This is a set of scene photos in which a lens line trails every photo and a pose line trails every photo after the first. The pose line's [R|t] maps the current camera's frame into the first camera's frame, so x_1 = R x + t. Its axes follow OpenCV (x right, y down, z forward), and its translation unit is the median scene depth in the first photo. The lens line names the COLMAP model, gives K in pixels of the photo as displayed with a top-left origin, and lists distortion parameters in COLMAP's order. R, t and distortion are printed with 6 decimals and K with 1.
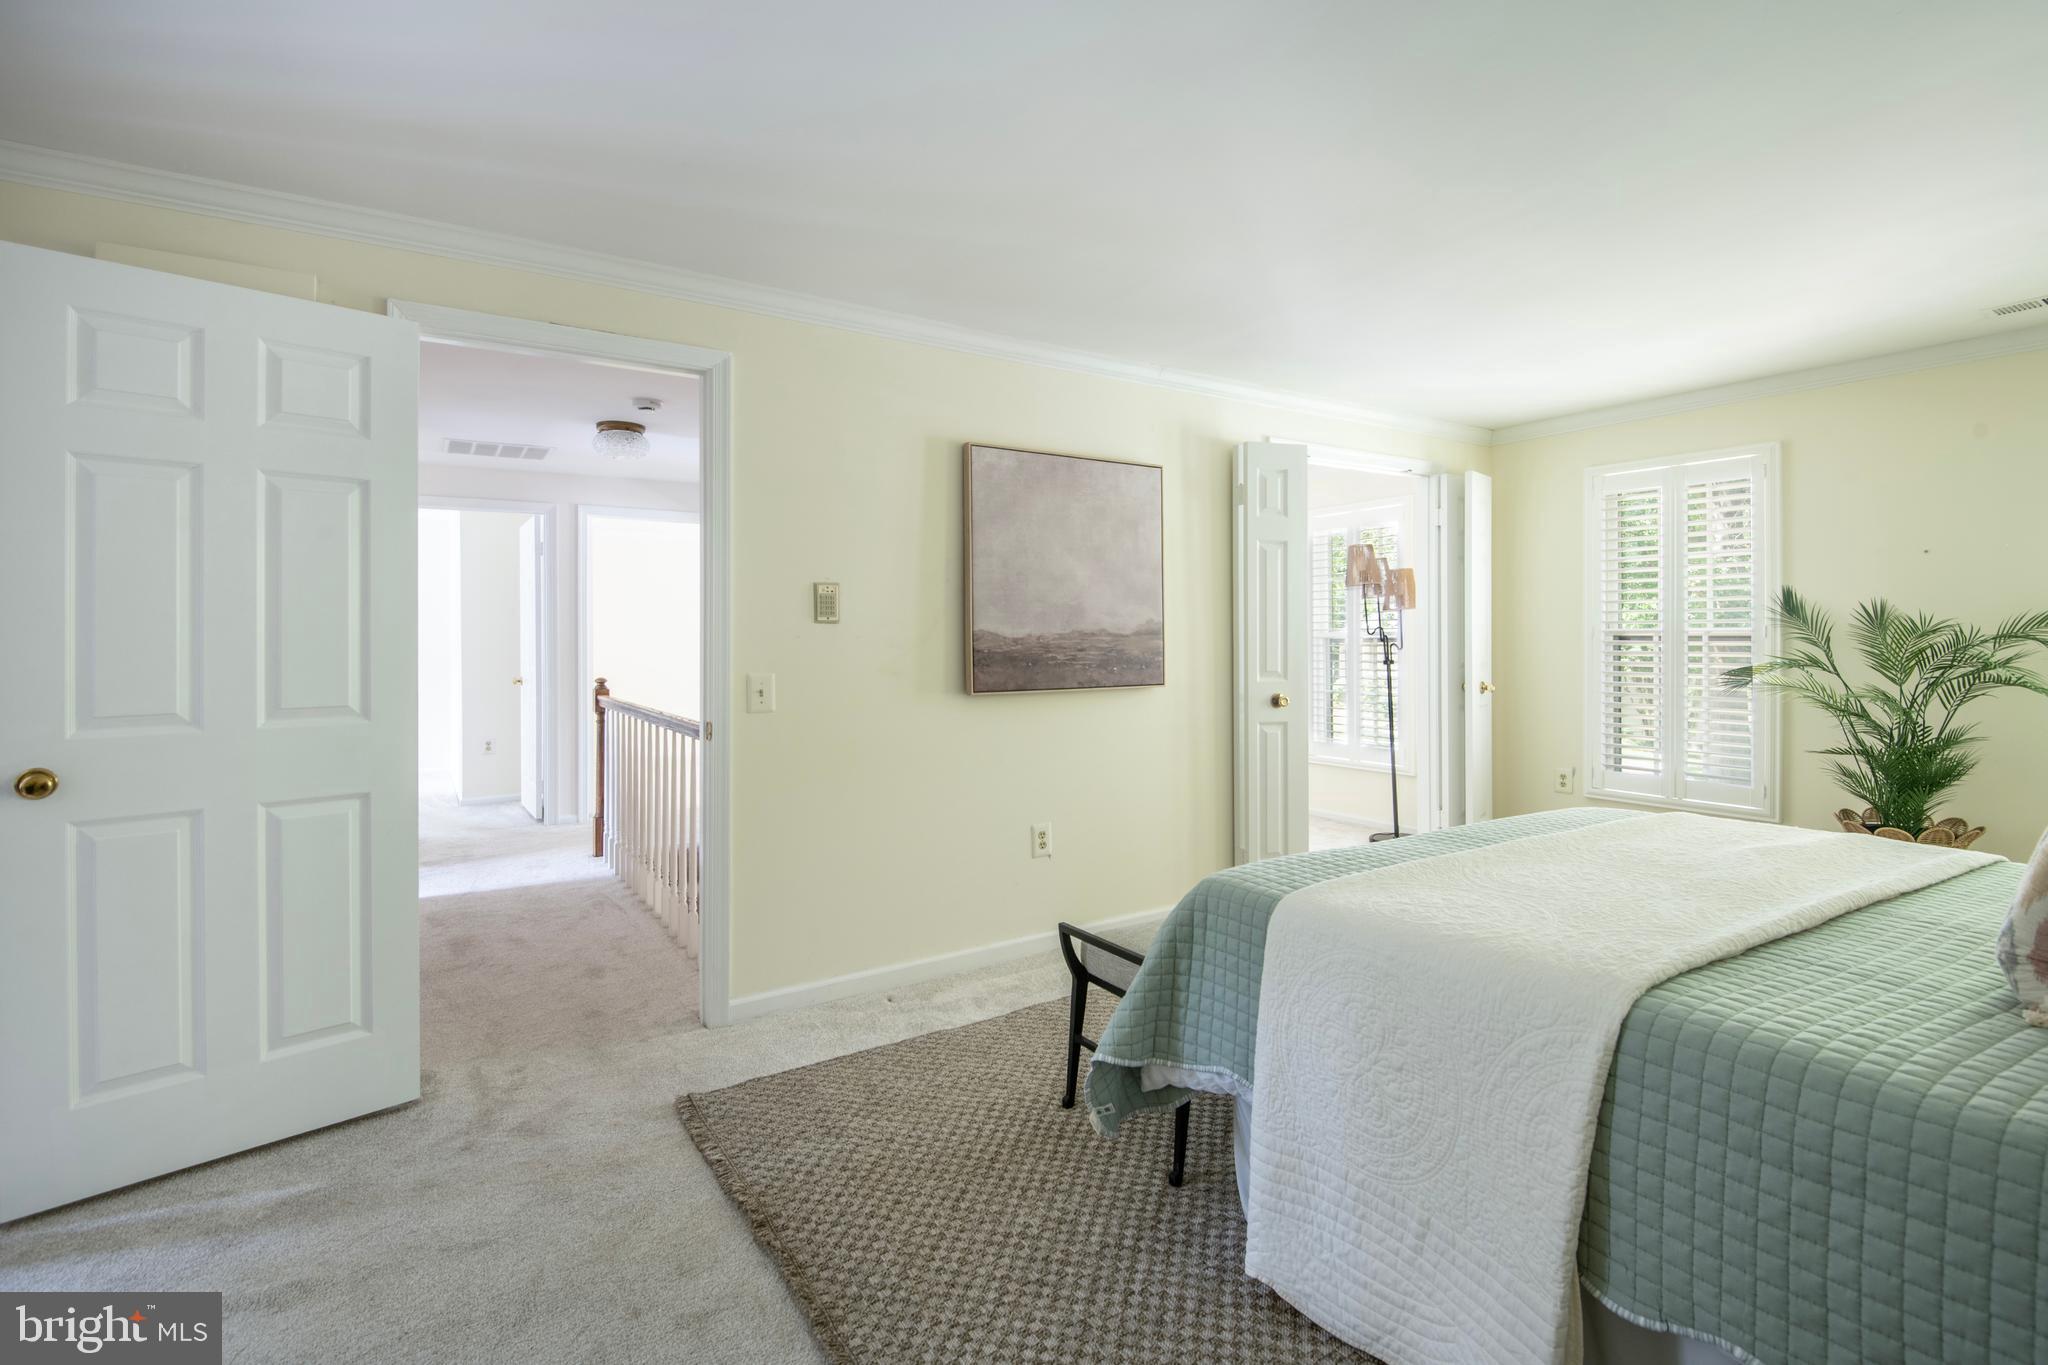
lens RADIAL K [[945.5, 0, 1046.4], [0, 945.5, 639.6], [0, 0, 1]] dist [-0.005836, -0.001052]
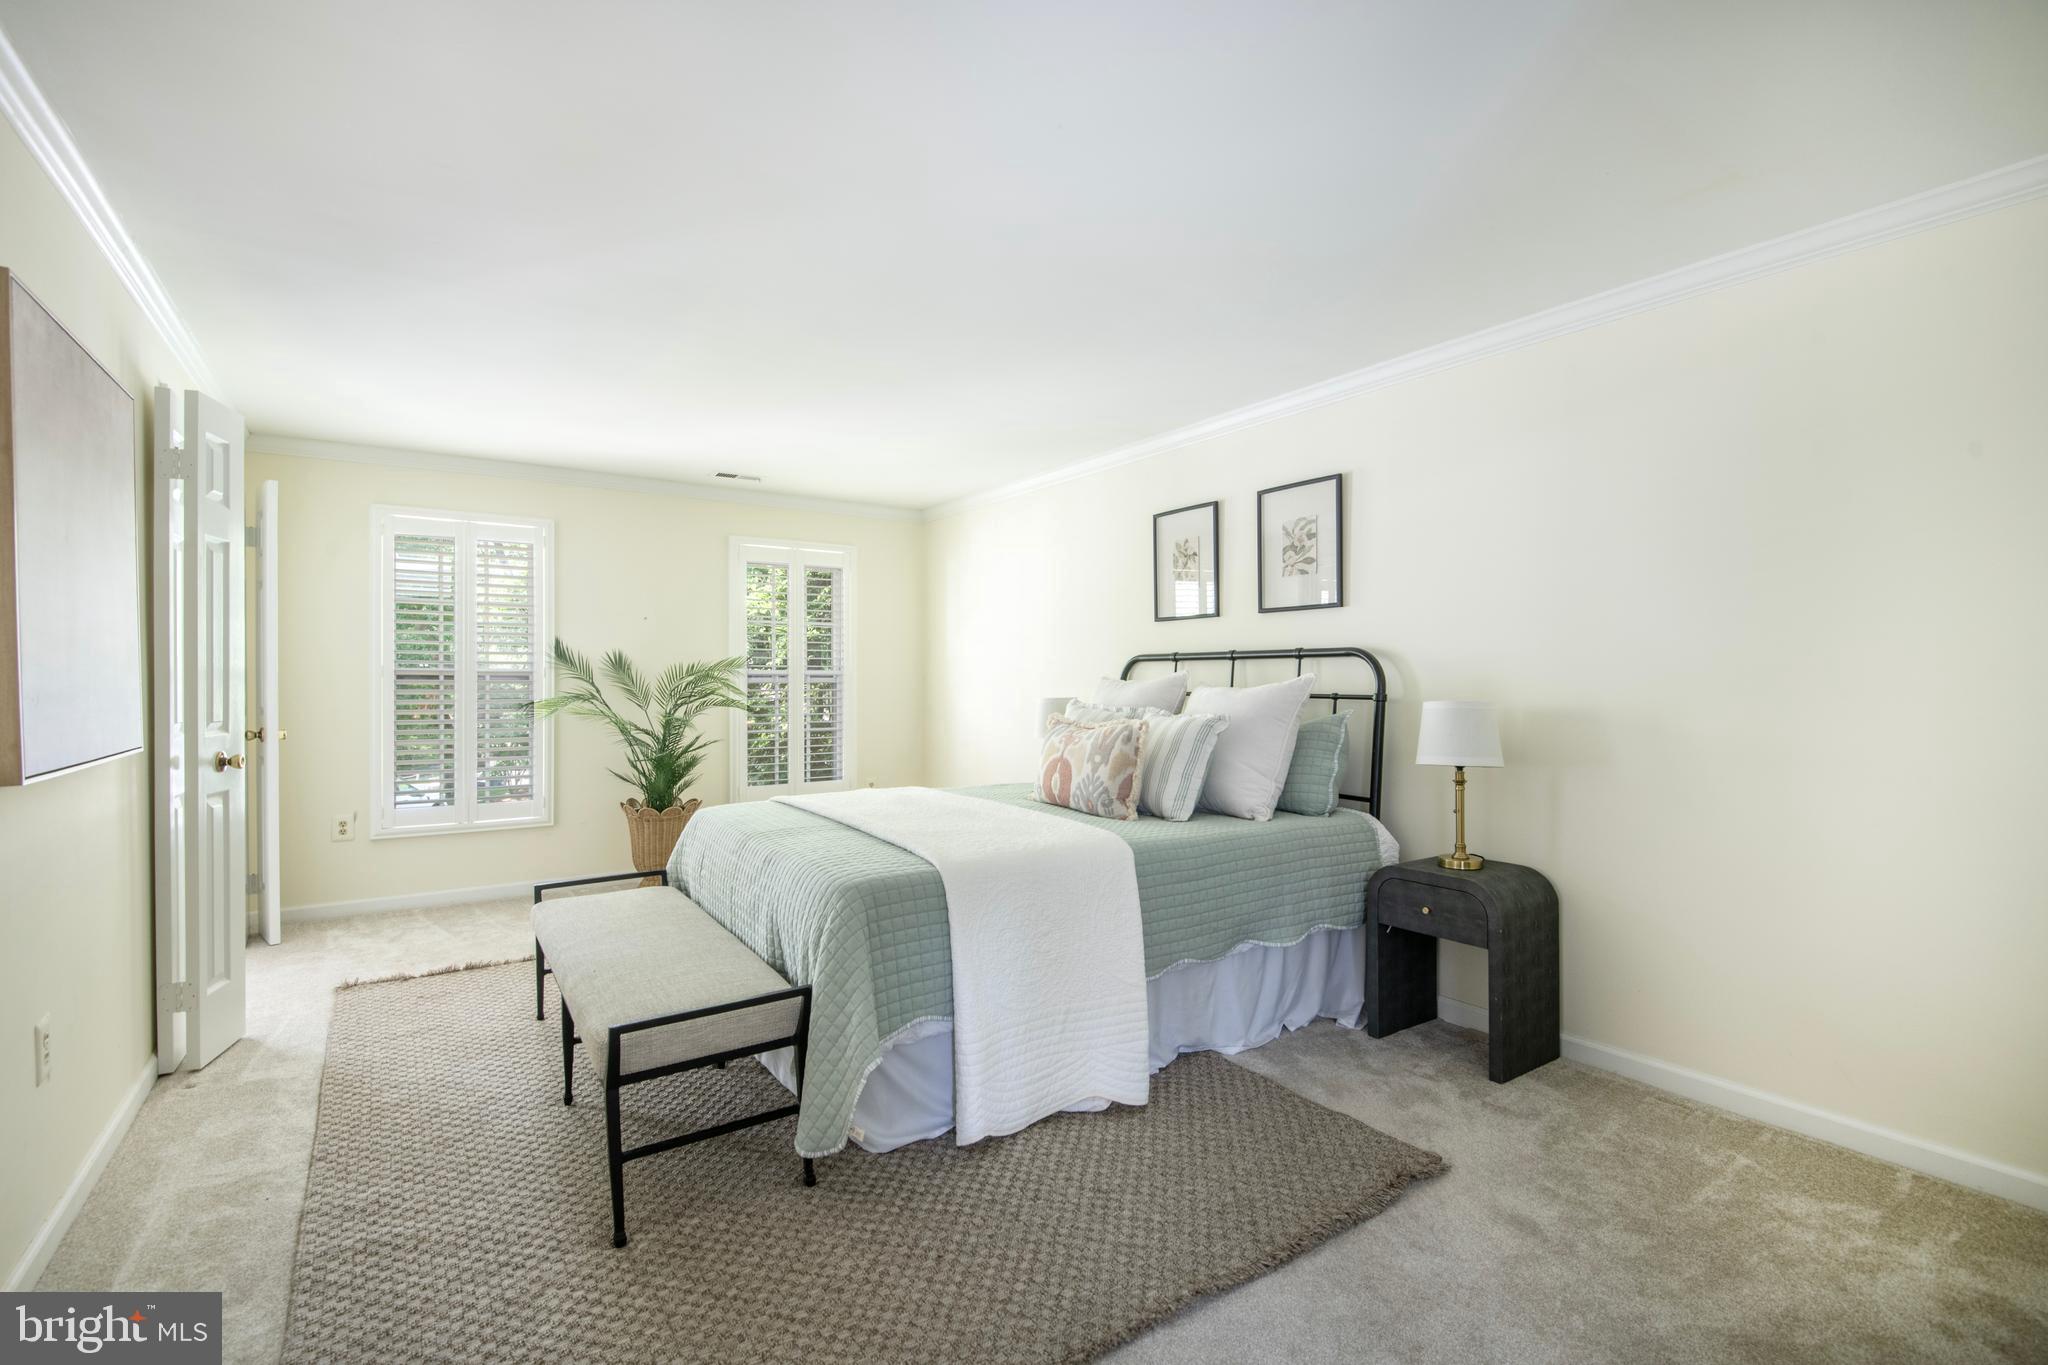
lens RADIAL K [[945.5, 0, 1018.3], [0, 945.5, 672.2], [0, 0, 1]] dist [-0.005836, -0.001052]
pose [[-0.022476, 0.011711, 0.999679, -0.514545], [-0.000904, 0.999931, -0.011734, 0.005284], [-0.999747, -0.001168, -0.022464, 0.431534]]
